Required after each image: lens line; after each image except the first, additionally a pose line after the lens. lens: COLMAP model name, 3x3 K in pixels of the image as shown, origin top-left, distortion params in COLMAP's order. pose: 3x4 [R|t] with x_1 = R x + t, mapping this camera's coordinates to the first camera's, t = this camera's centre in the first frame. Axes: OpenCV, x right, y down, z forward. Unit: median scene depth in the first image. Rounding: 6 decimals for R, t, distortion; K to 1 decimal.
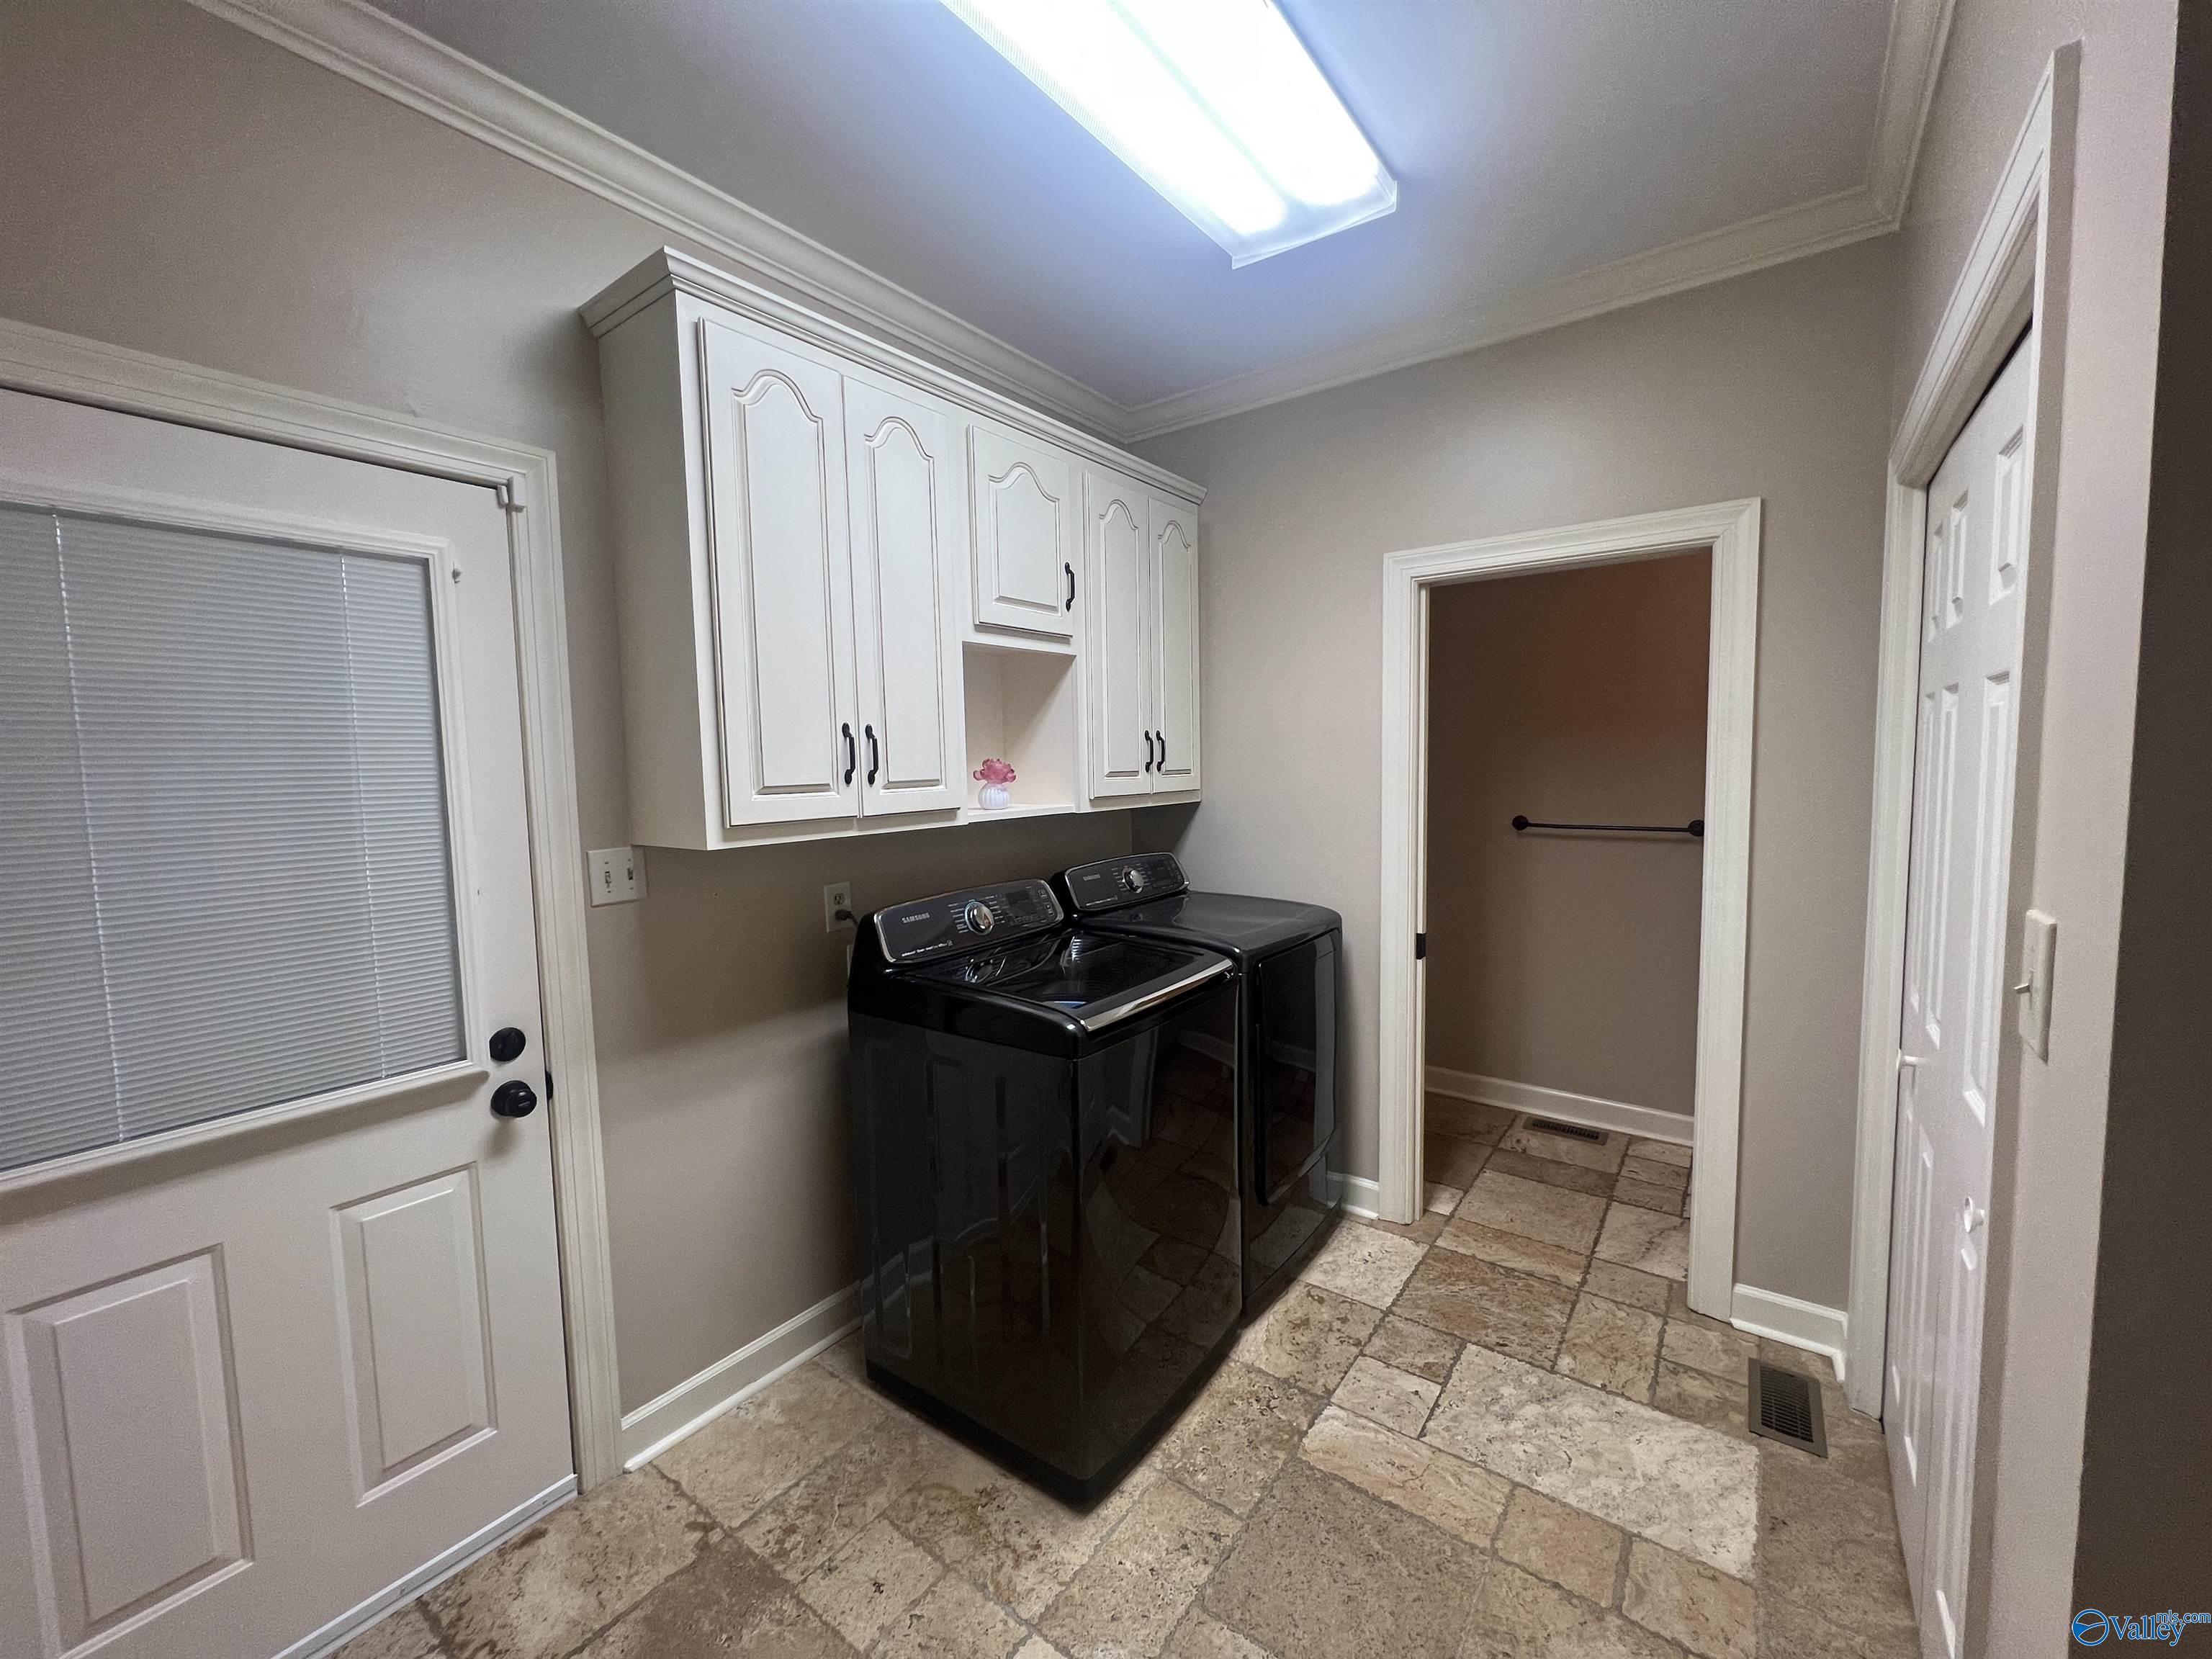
lens RADIAL K [[898.6, 0, 1122.5], [0, 898.6, 828.4], [0, 0, 1]] dist [-0.002011, 0.000391]
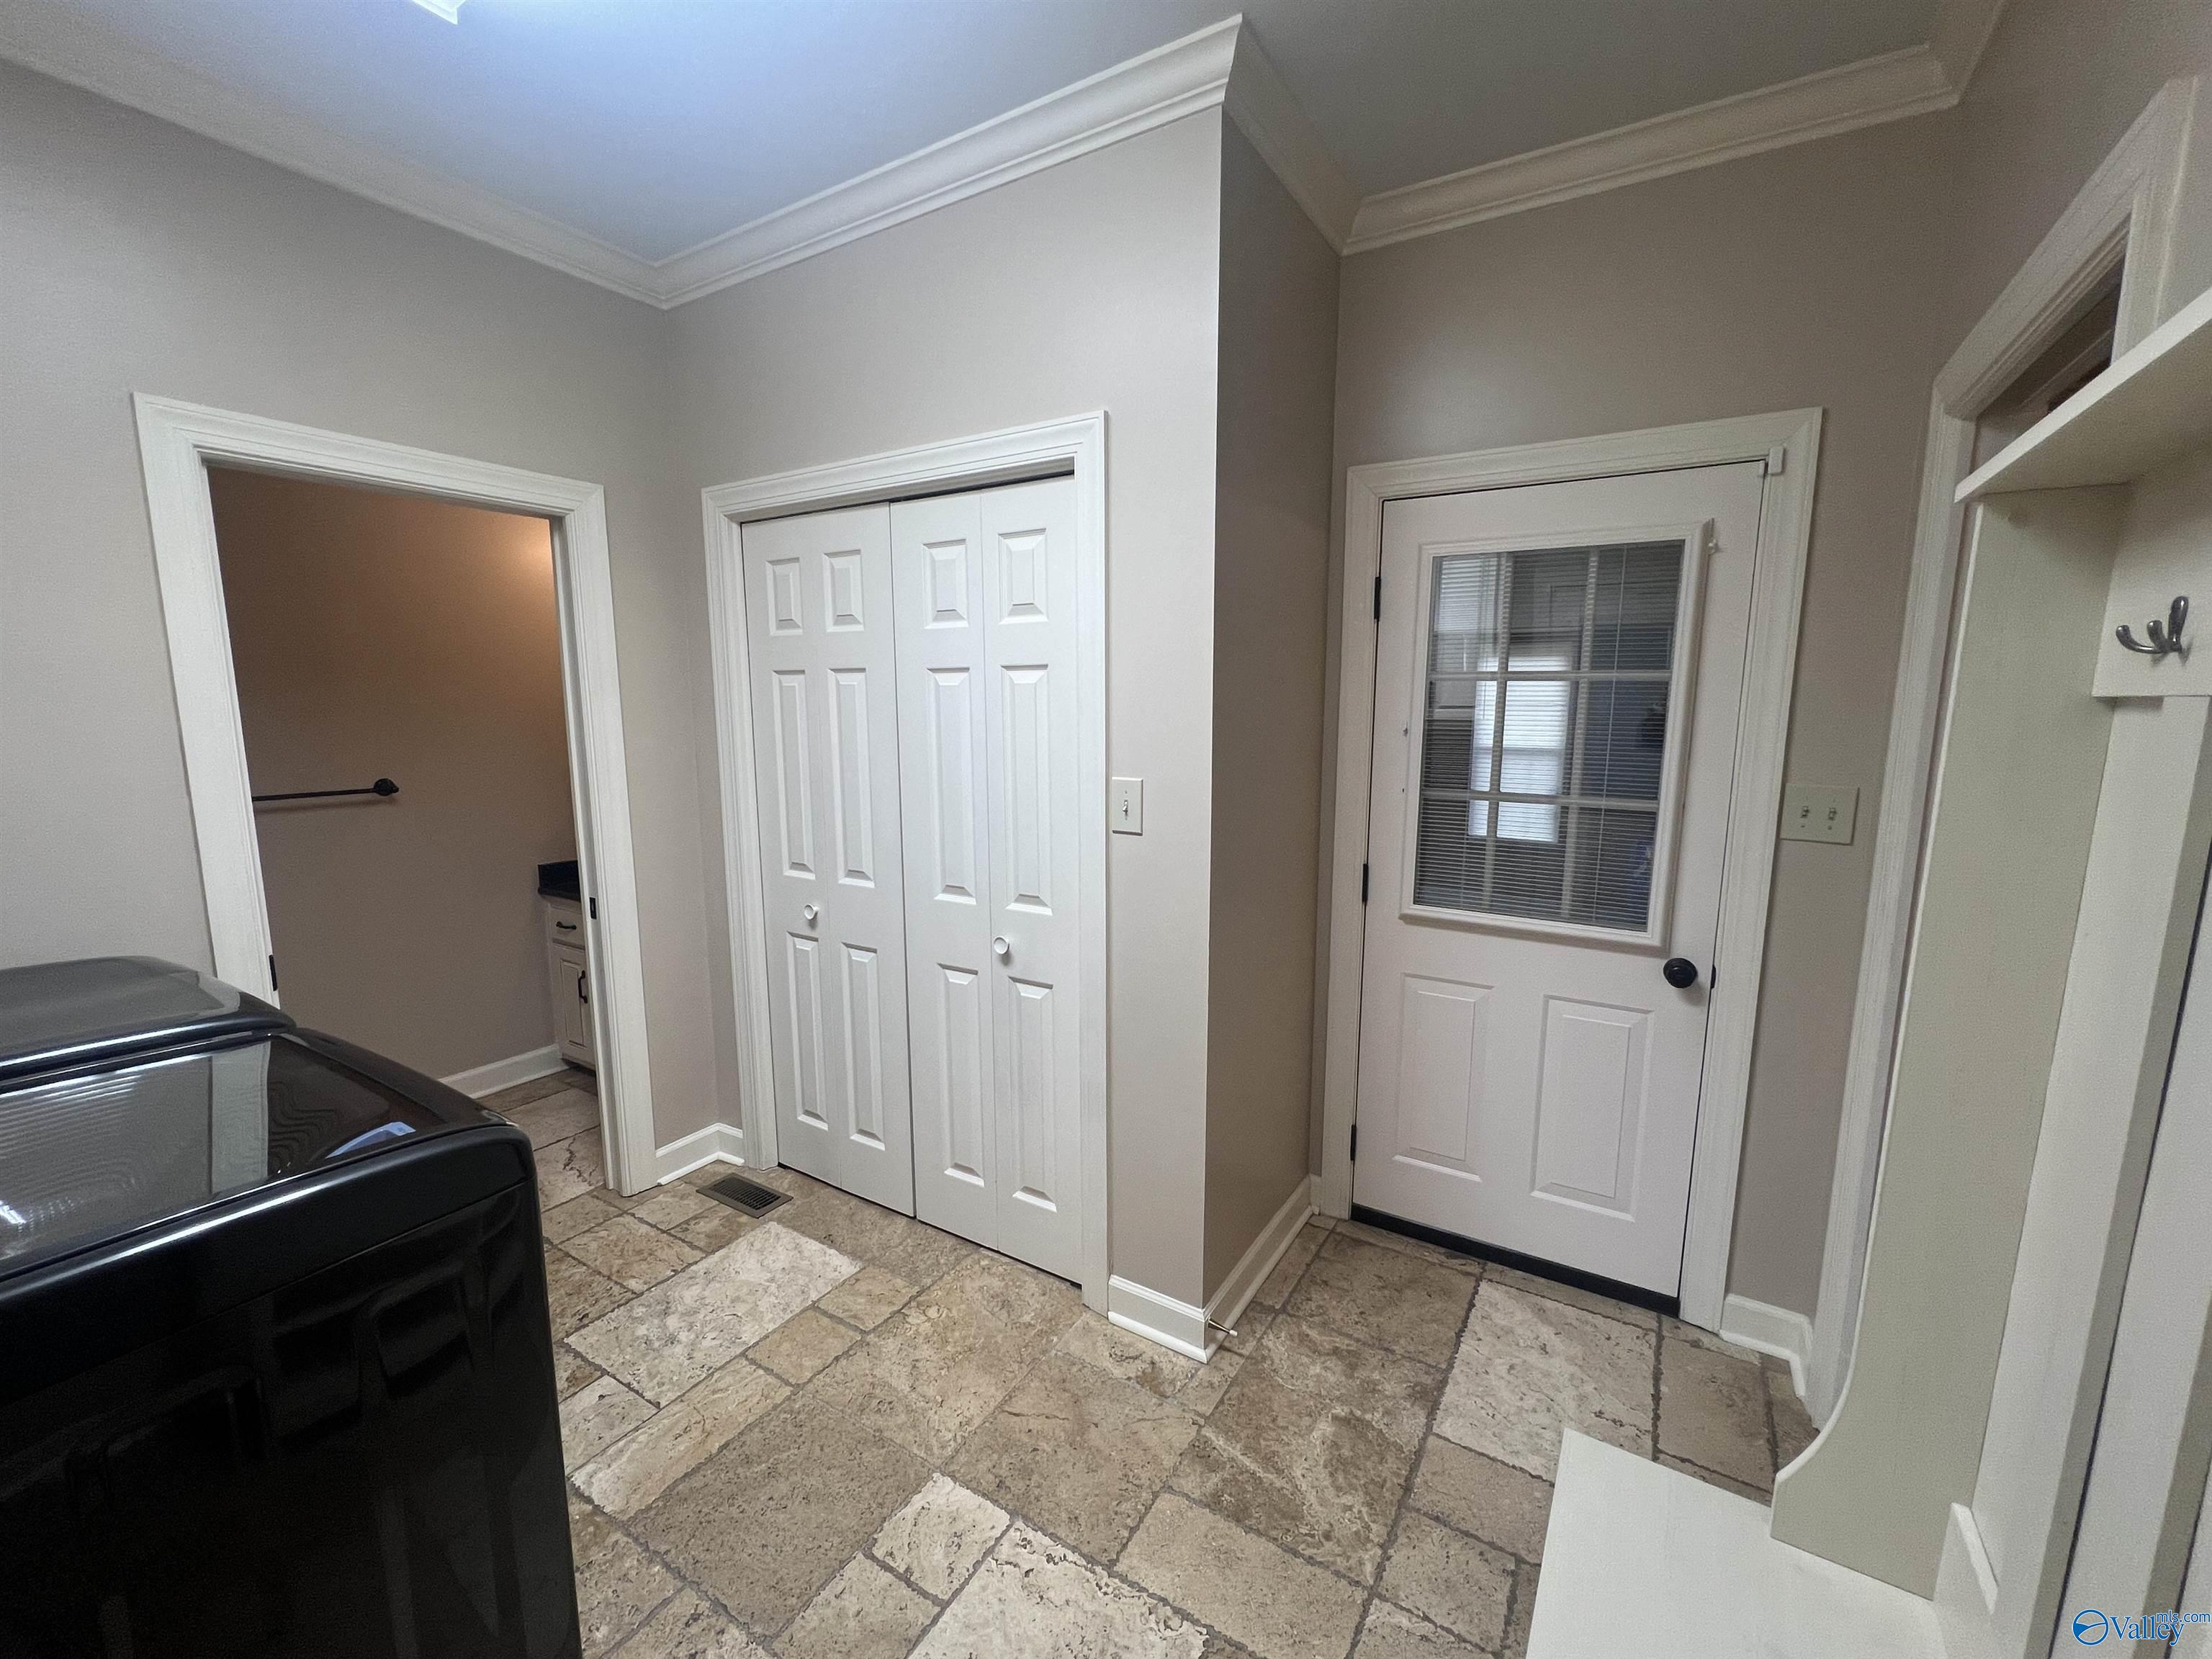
lens RADIAL K [[887.1, 0, 1108.0], [0, 887.1, 844.6], [0, 0, 1]] dist [-0.000622, 0.000412]
pose [[-0.069518, -0.144745, 0.987024, -0.609347], [0.075871, 0.985785, 0.149907, -0.044039], [-0.994691, 0.085308, -0.057548, 0.539271]]
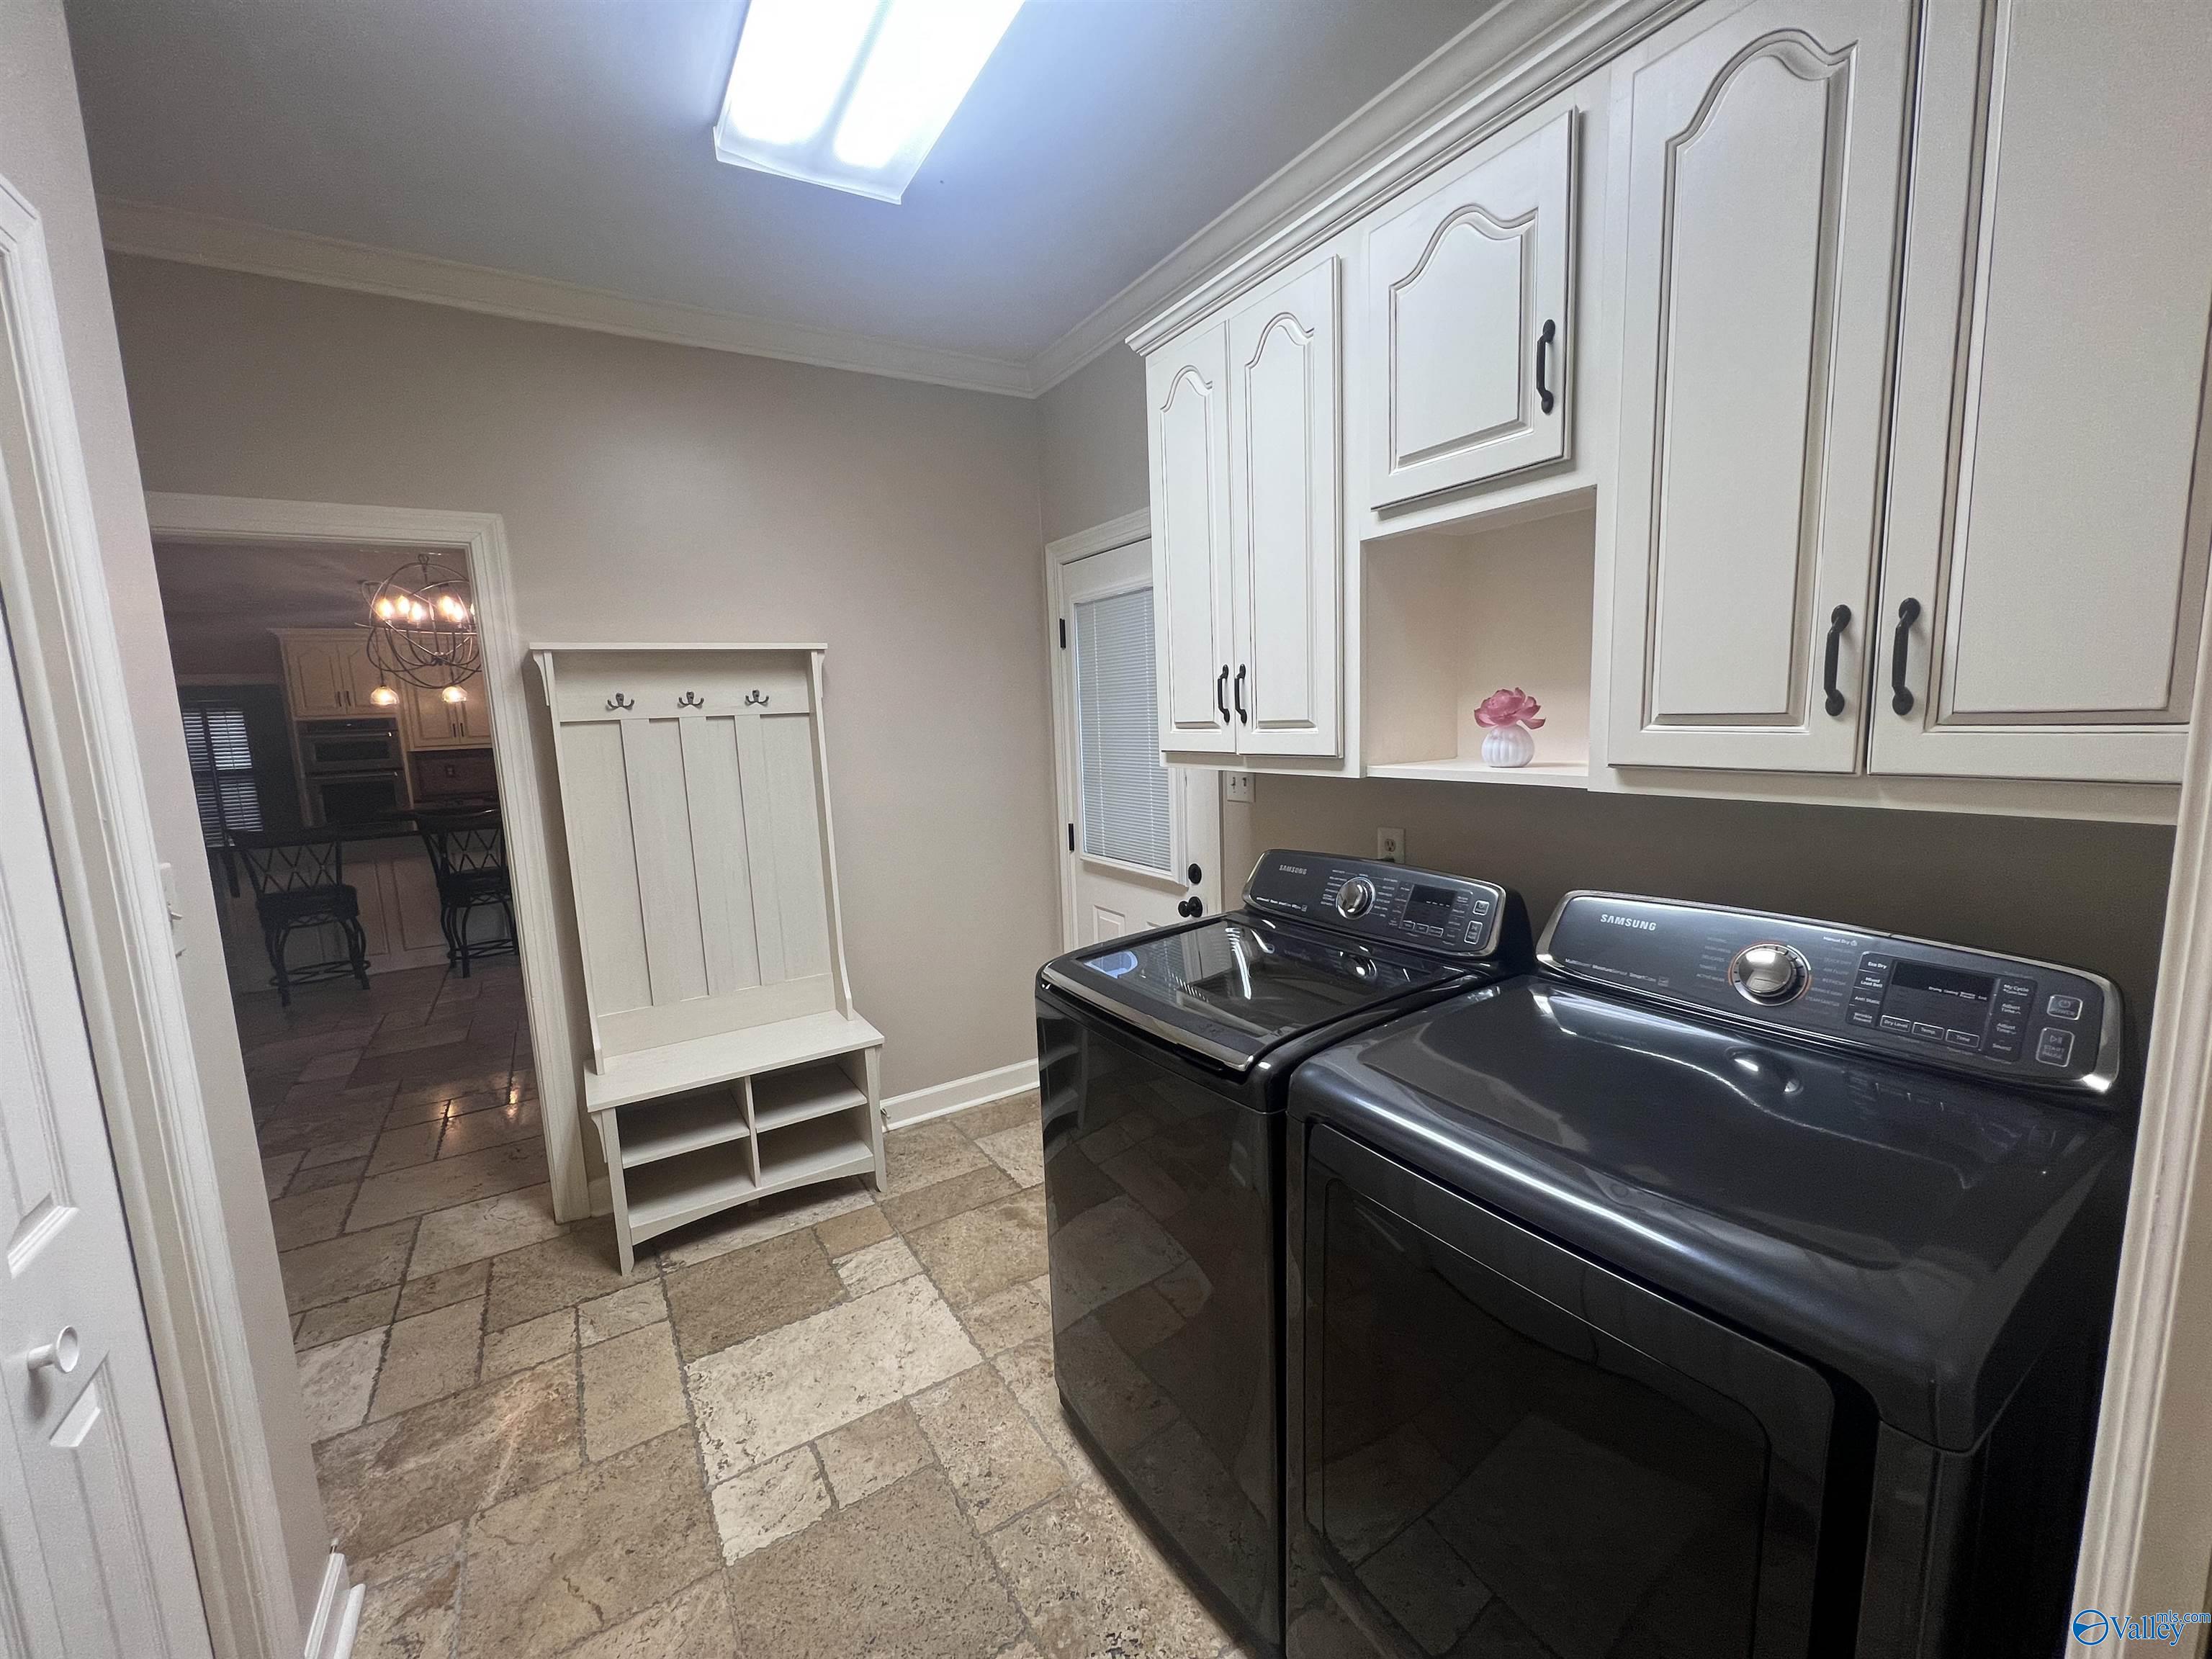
lens RADIAL K [[898.6, 0, 1100.0], [0, 898.6, 835.1], [0, 0, 1]] dist [-0.002011, 0.000391]
pose [[-0.391394, 0.159855, -0.906232, 0.767708], [-0.026389, 0.982442, 0.184695, -0.113934], [0.919845, 0.096203, -0.380304, 1.311799]]
